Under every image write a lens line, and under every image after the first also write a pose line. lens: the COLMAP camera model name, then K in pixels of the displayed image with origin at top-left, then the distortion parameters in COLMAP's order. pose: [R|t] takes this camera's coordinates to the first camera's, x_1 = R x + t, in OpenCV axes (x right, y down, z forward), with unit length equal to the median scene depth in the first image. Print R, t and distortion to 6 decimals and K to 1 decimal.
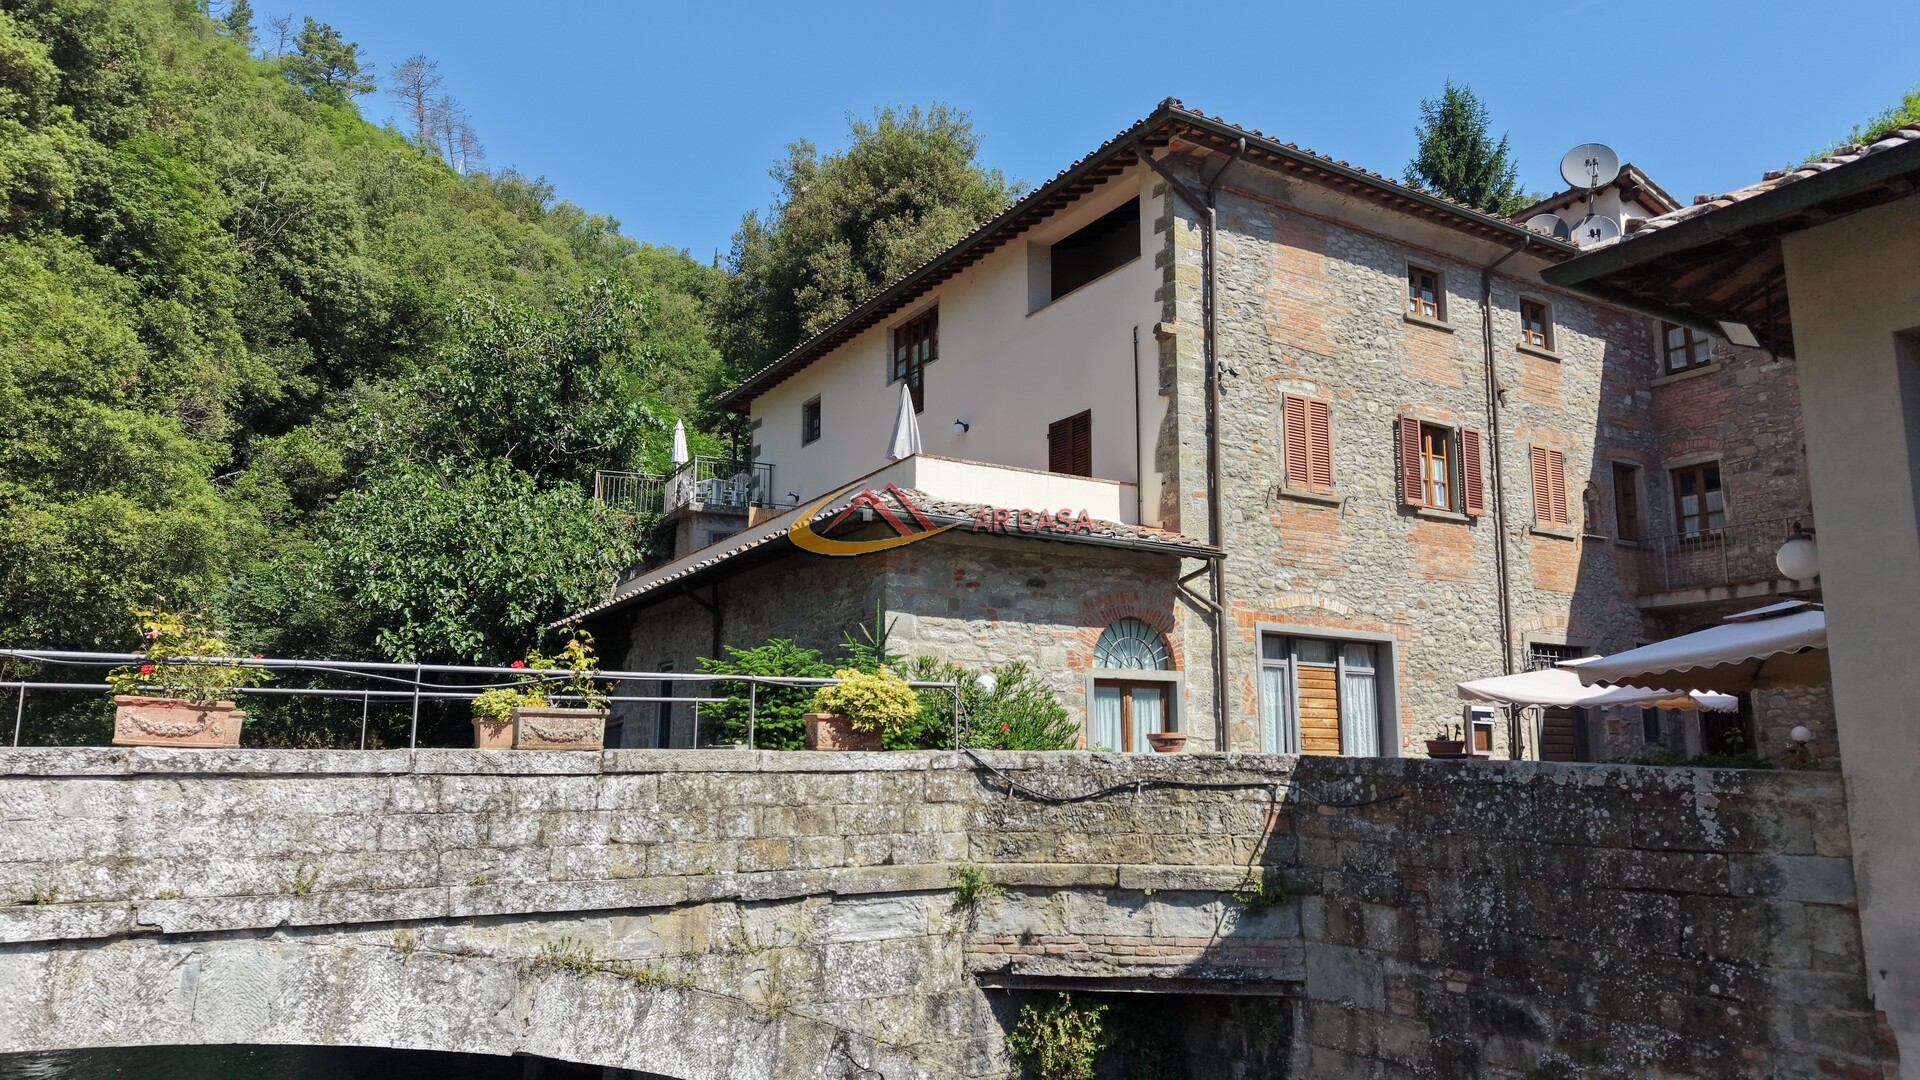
lens RADIAL K [[1280.6, 0, 961.8], [0, 1280.6, 539.9], [0, 0, 1]] dist [0.037116, -0.039576]
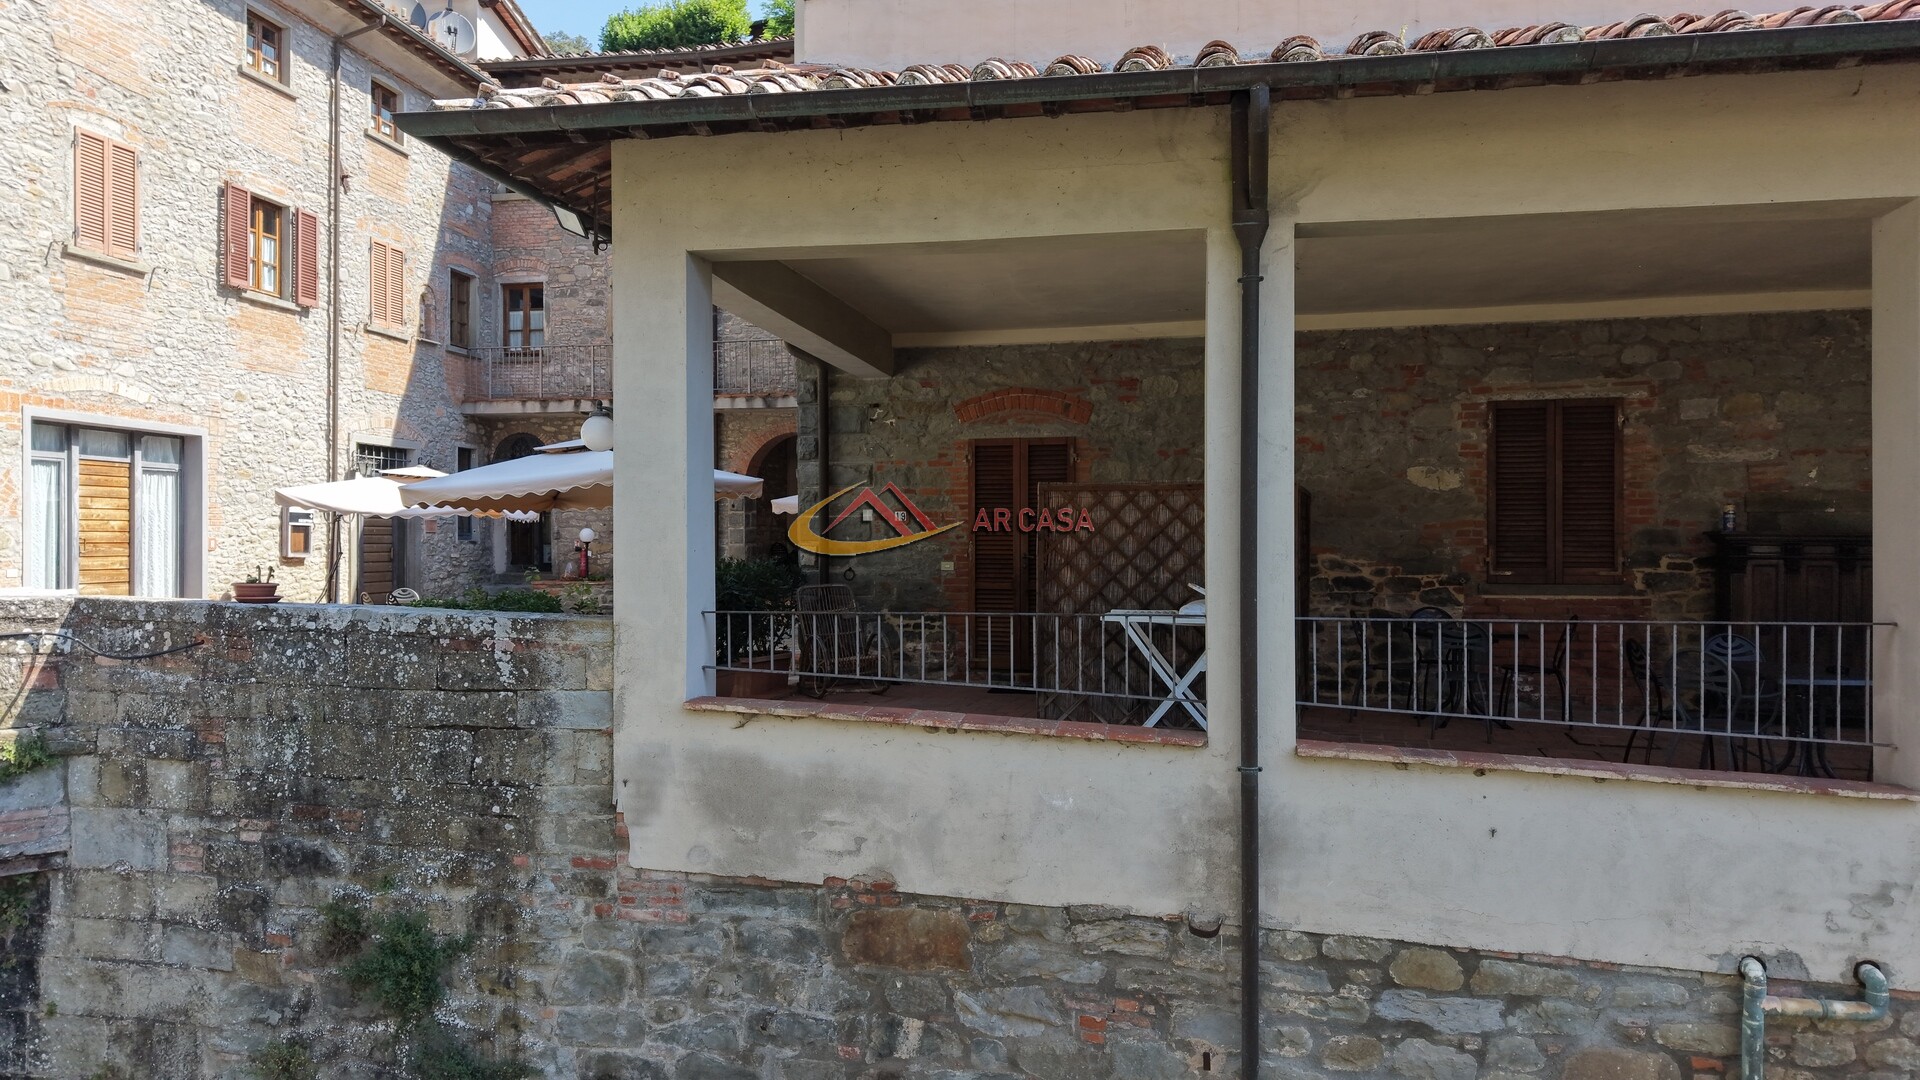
lens RADIAL K [[1280.6, 0, 952.0], [0, 1280.6, 541.8], [0, 0, 1]] dist [0.037116, -0.039576]
pose [[0.661418, -0.003383, 0.750010, 0.001712], [-0.128633, 0.984661, 0.117880, -0.023070], [-0.738904, -0.174444, 0.650838, 0.005742]]
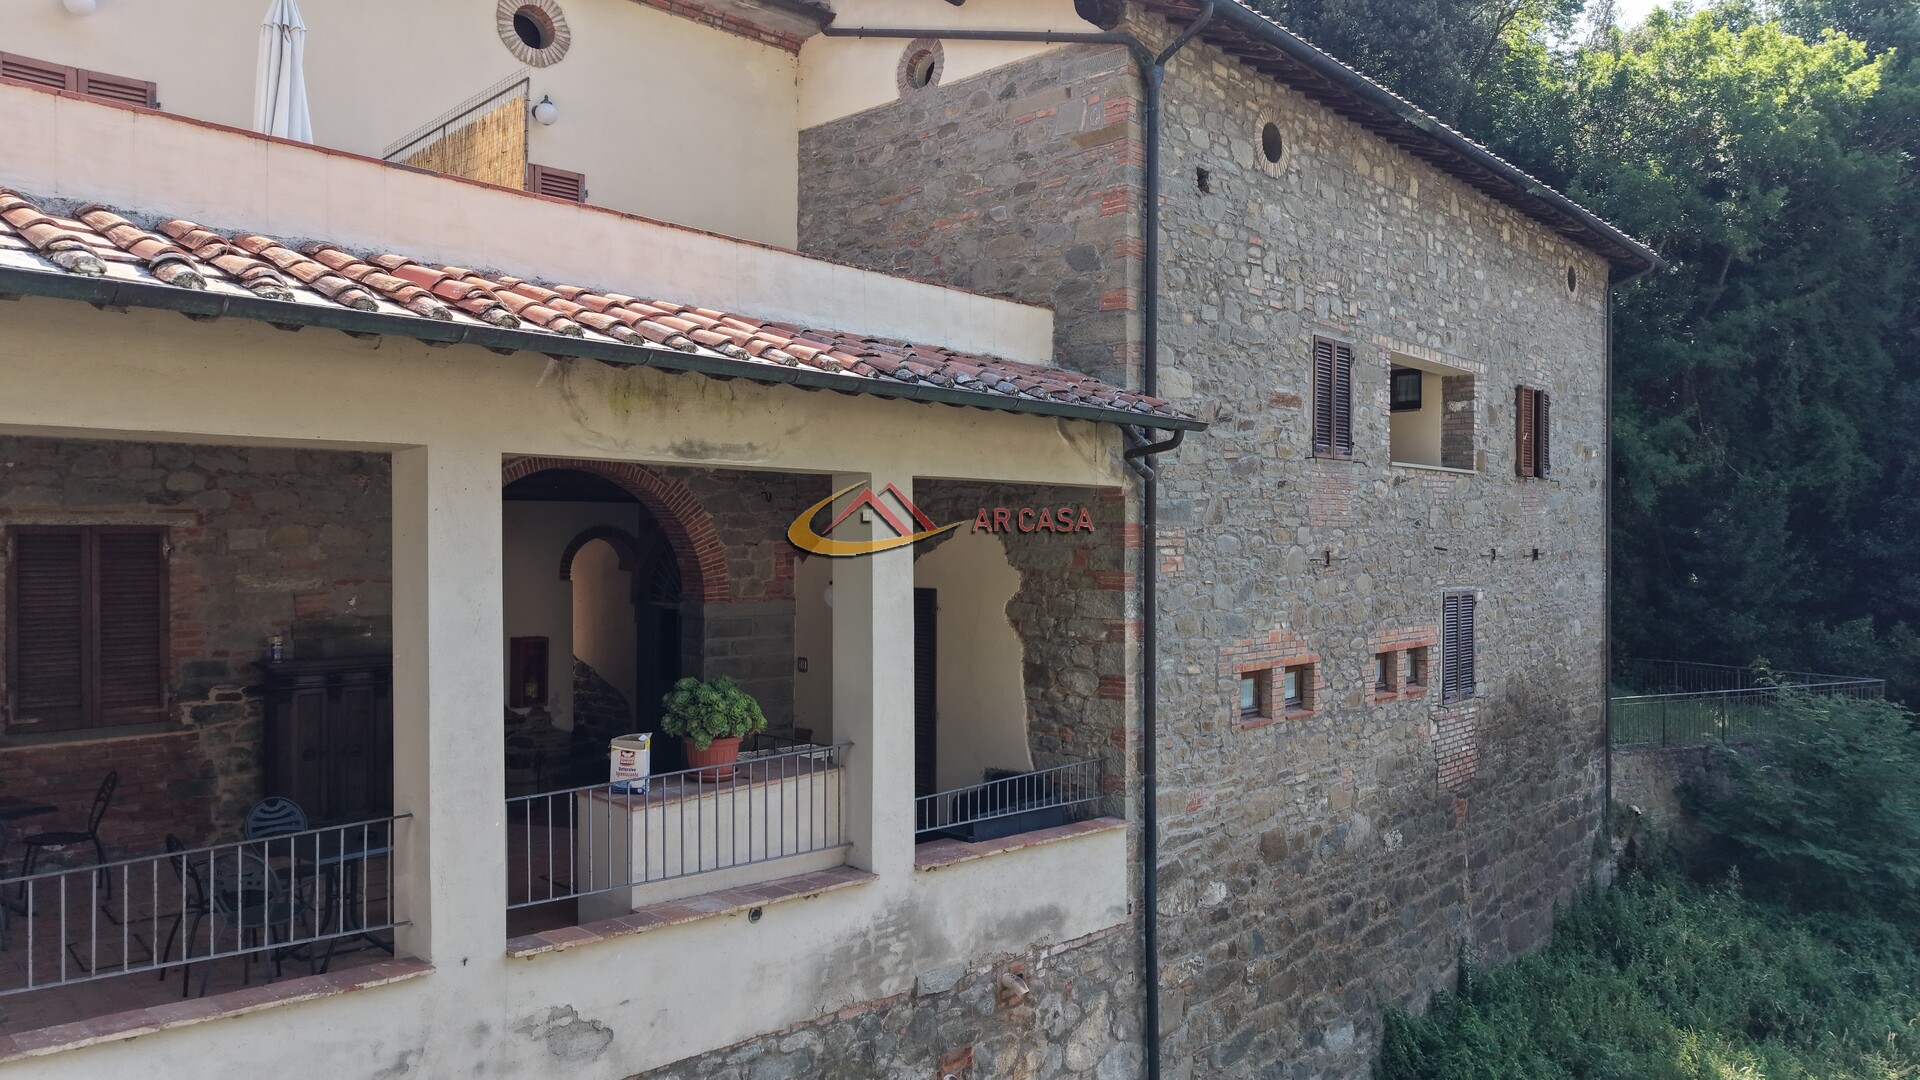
lens RADIAL K [[1280.6, 0, 956.9], [0, 1280.6, 541.5], [0, 0, 1]] dist [0.037116, -0.039576]
pose [[-0.290415, -0.005146, 0.956887, 0.008733], [-0.166593, 0.984986, -0.045264, -0.081805], [-0.942288, -0.172556, -0.286913, 0.010841]]
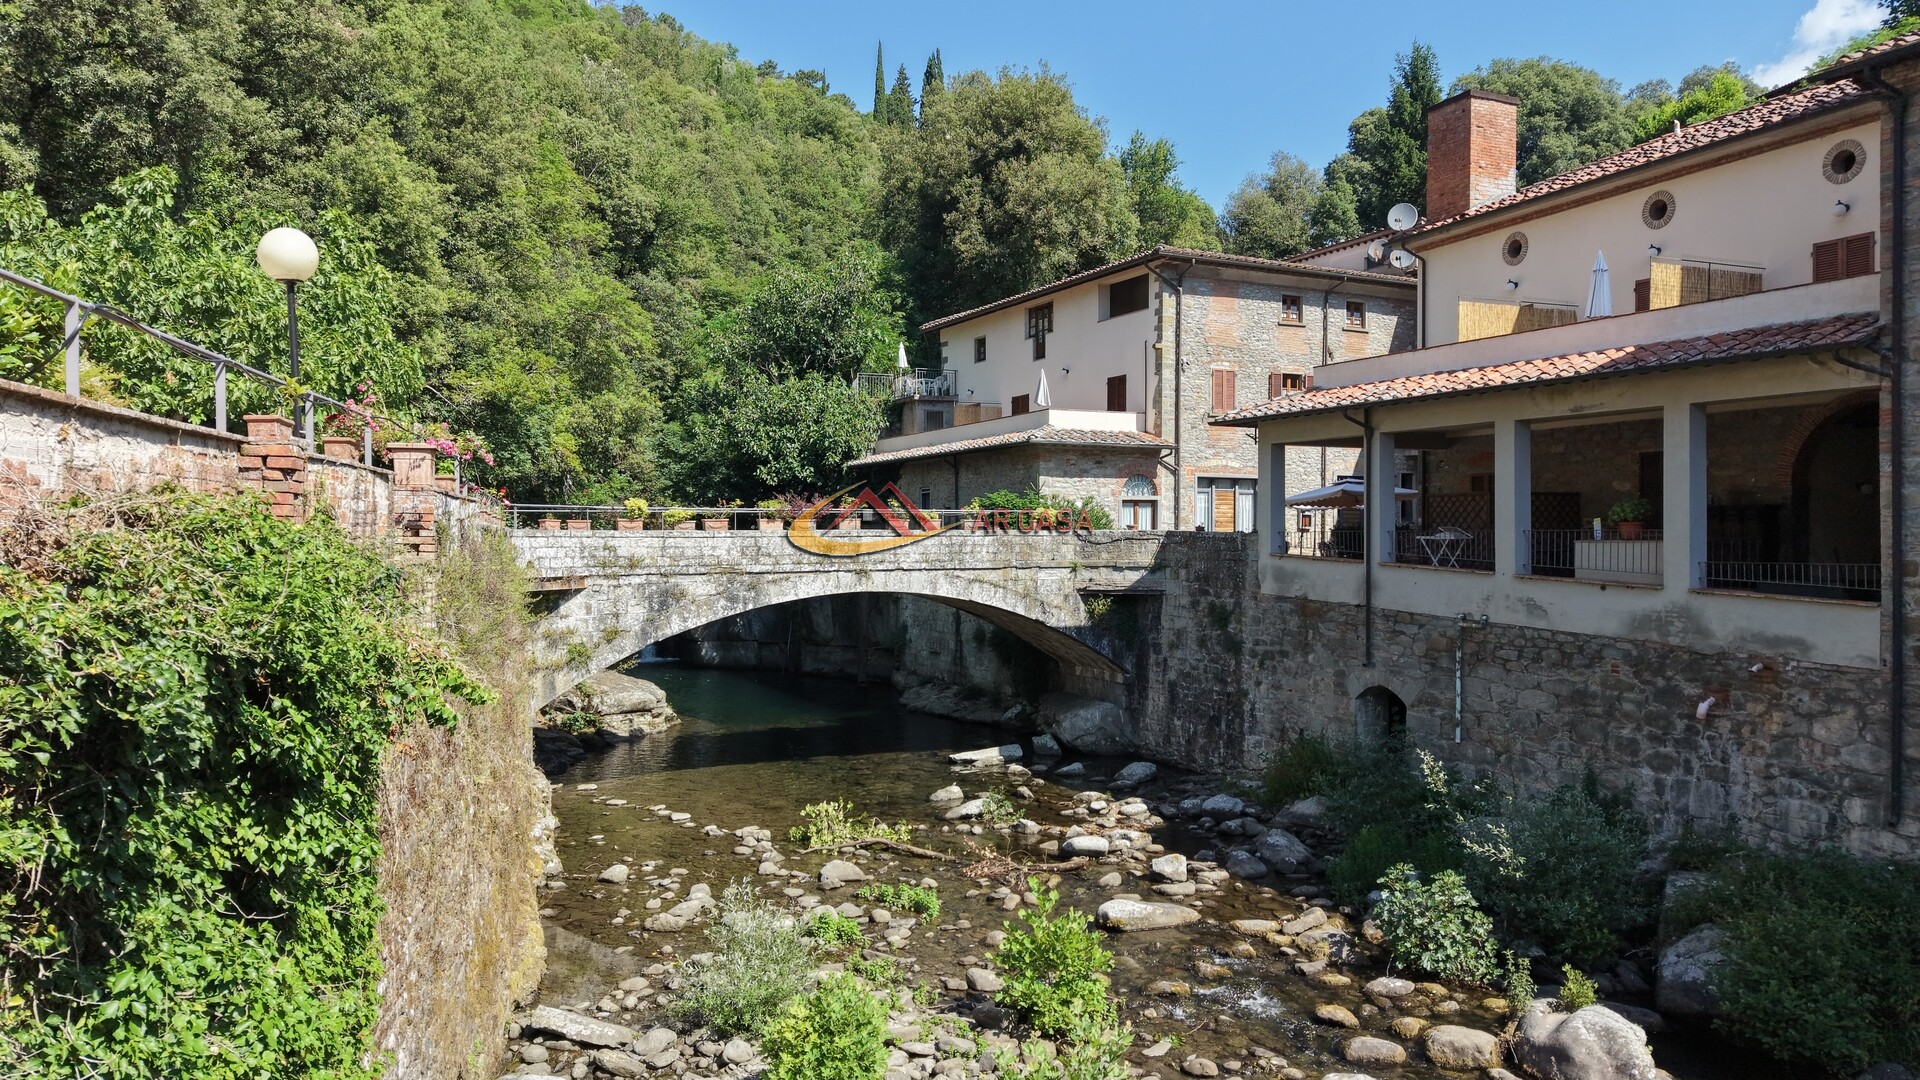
lens RADIAL K [[1280.6, 0, 952.4], [0, 1280.6, 542.9], [0, 0, 1]] dist [0.037116, -0.039576]
pose [[0.997257, -0.003990, -0.073908, -0.036202], [0.017042, 0.984094, 0.176832, -0.217765], [0.072027, -0.177606, 0.981462, -1.265201]]
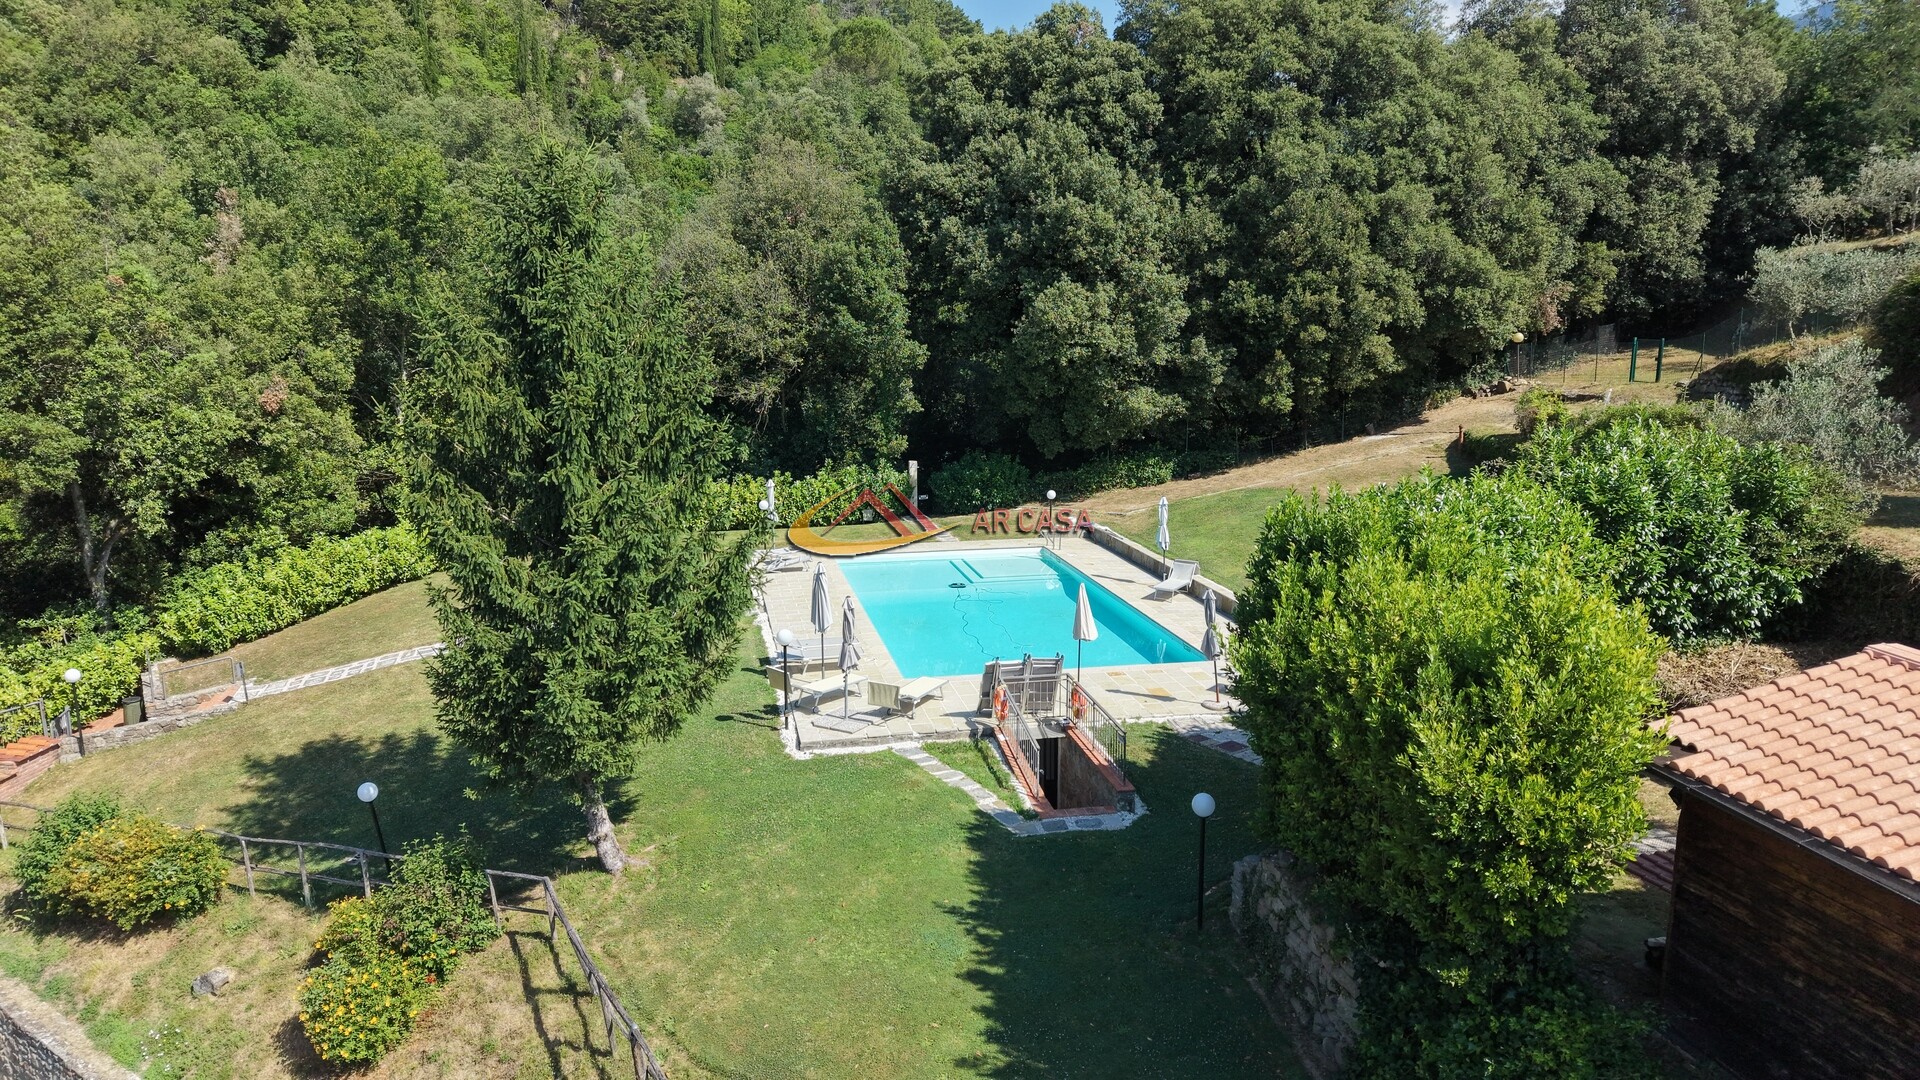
lens RADIAL K [[1280.6, 0, 965.4], [0, 1280.6, 540.6], [0, 0, 1]] dist [0.037116, -0.039576]
pose [[0.999950, -0.002650, -0.009611, 1.383407], [0.005826, 0.937644, 0.347547, -1.004809], [0.008091, -0.347586, 0.937613, 1.661449]]
